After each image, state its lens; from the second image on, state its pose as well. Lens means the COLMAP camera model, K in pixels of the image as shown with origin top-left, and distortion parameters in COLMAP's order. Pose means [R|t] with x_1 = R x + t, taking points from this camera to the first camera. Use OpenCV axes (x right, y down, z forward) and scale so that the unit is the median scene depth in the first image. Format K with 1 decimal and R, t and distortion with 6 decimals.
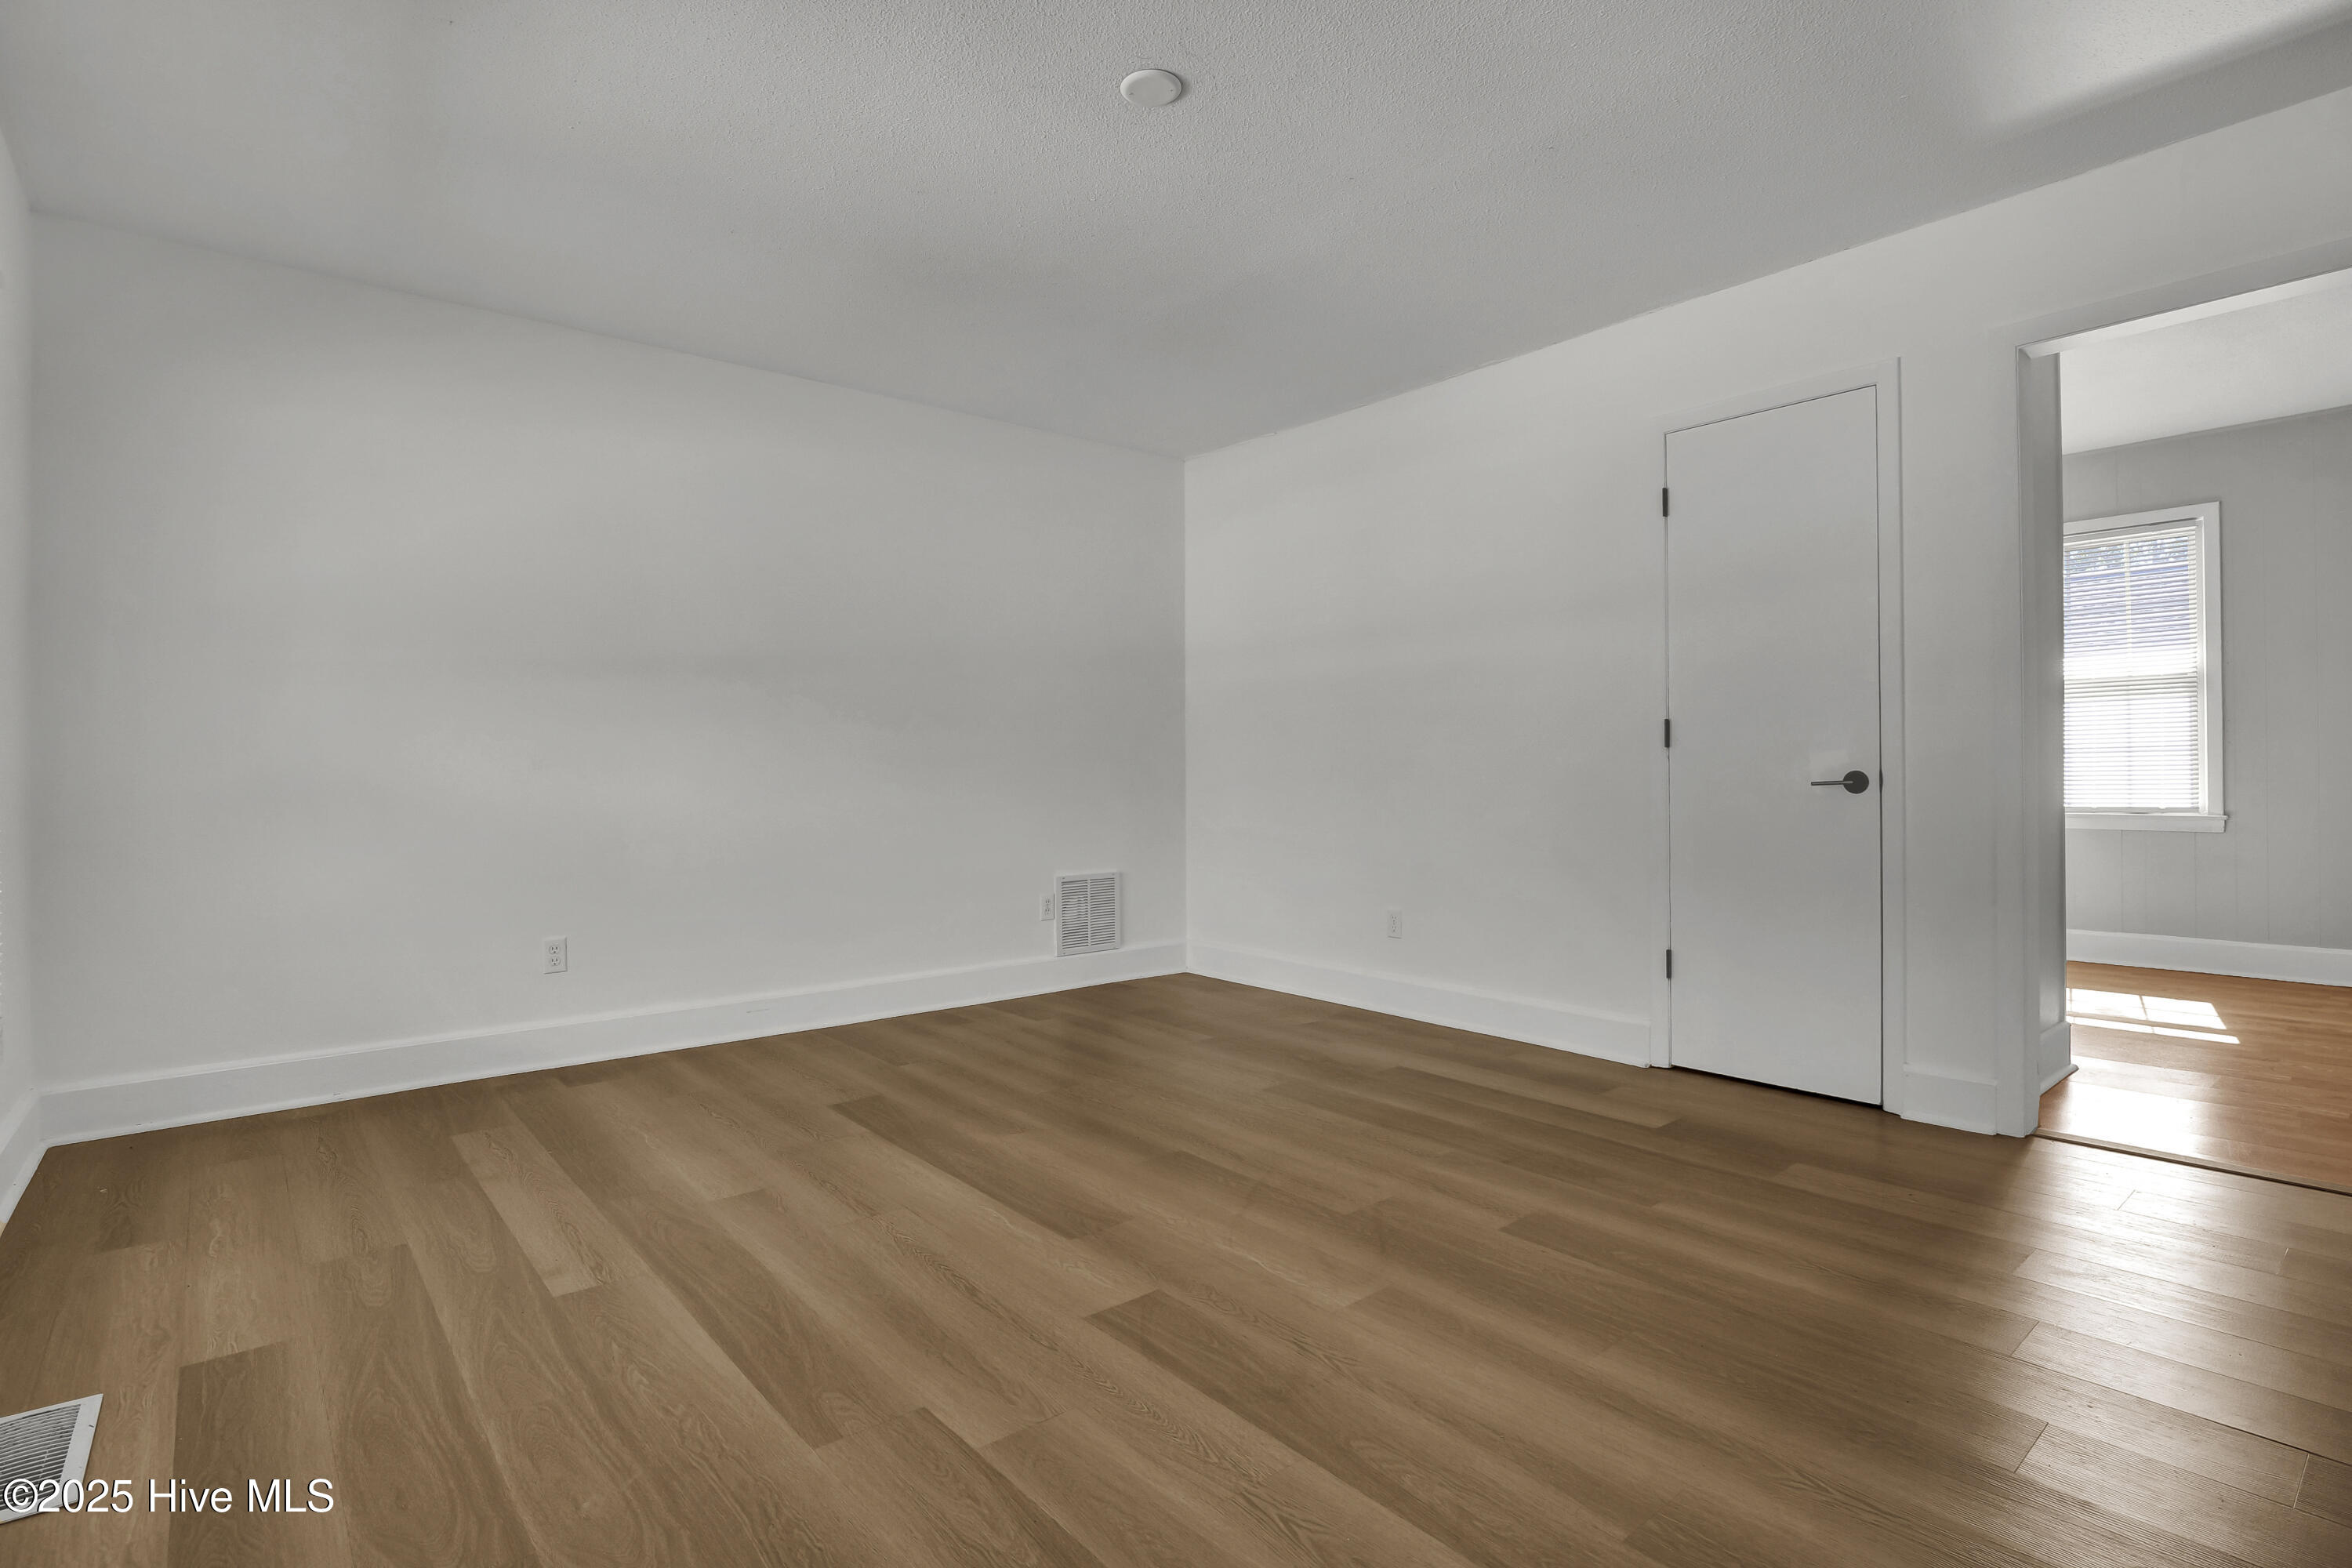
lens RADIAL K [[1173.4, 0, 1168.9], [0, 1173.4, 774.5], [0, 0, 1]] dist [-0.008961, -0.001162]
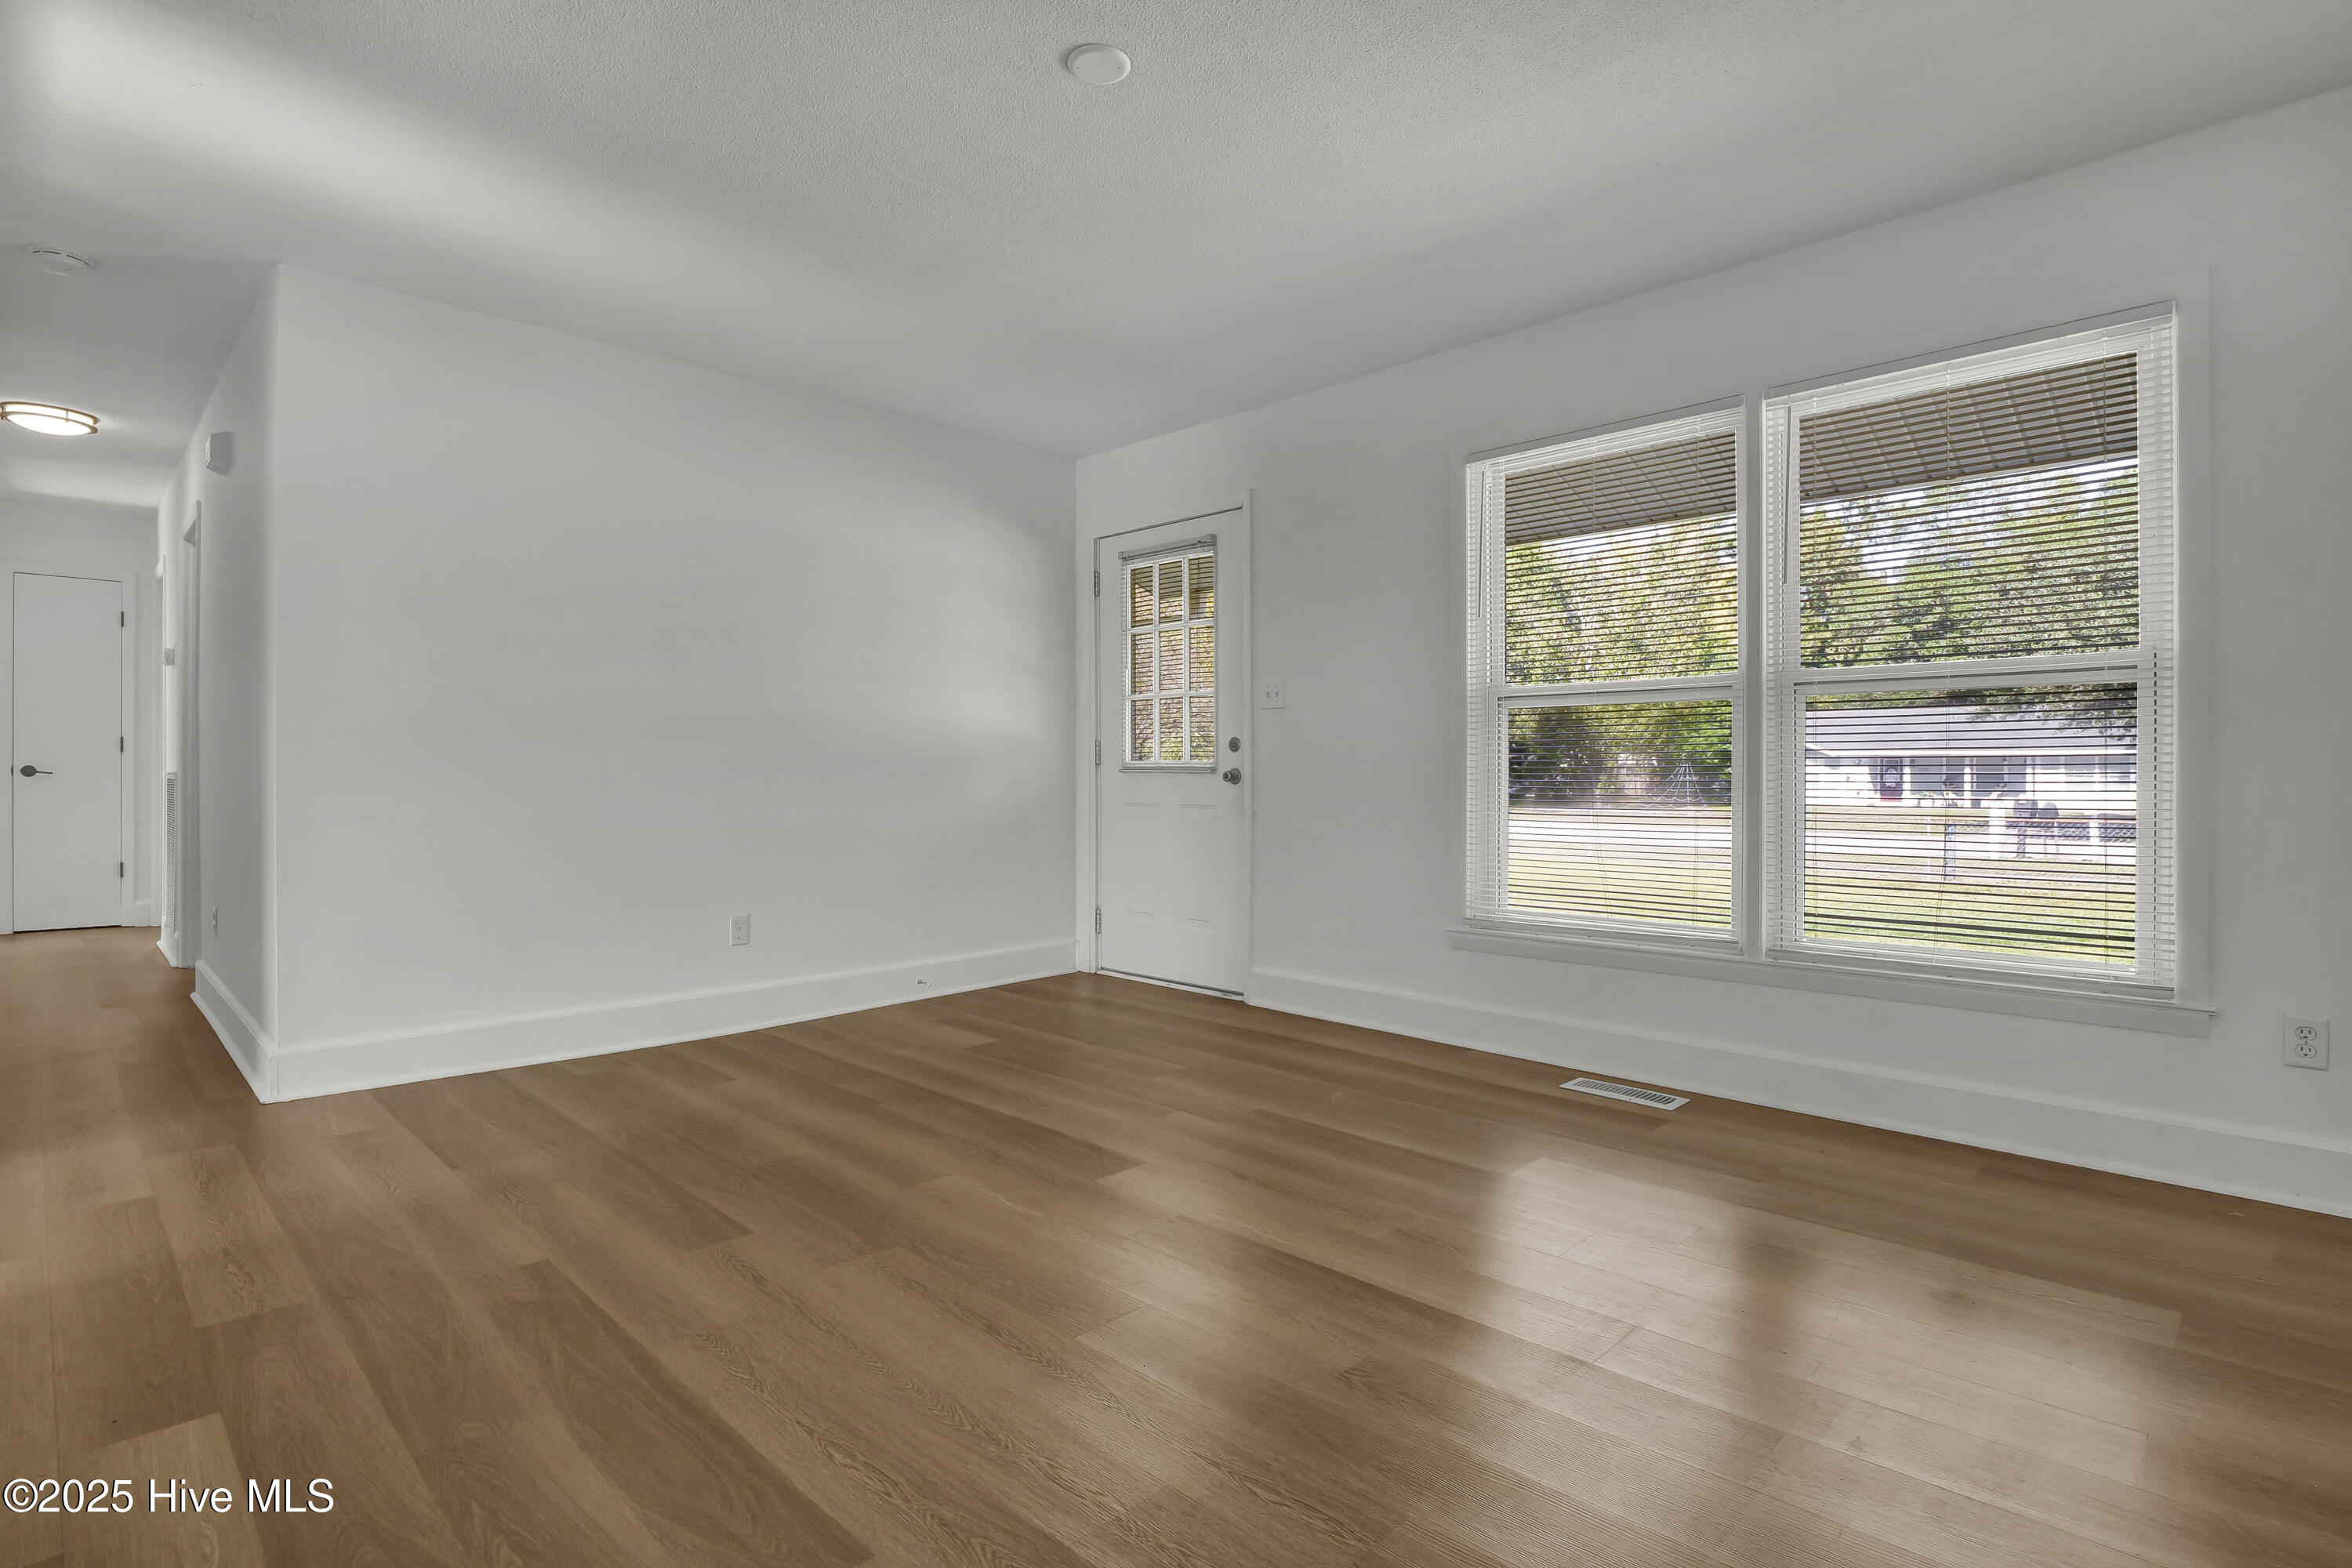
lens RADIAL K [[1173.4, 0, 1168.9], [0, 1173.4, 774.5], [0, 0, 1]] dist [-0.008961, -0.001162]
pose [[-0.996003, 0.005076, -0.089172, 0.018574], [0.004641, 0.999976, 0.005076, -0.002766], [0.089196, 0.004642, -0.996003, 2.104415]]
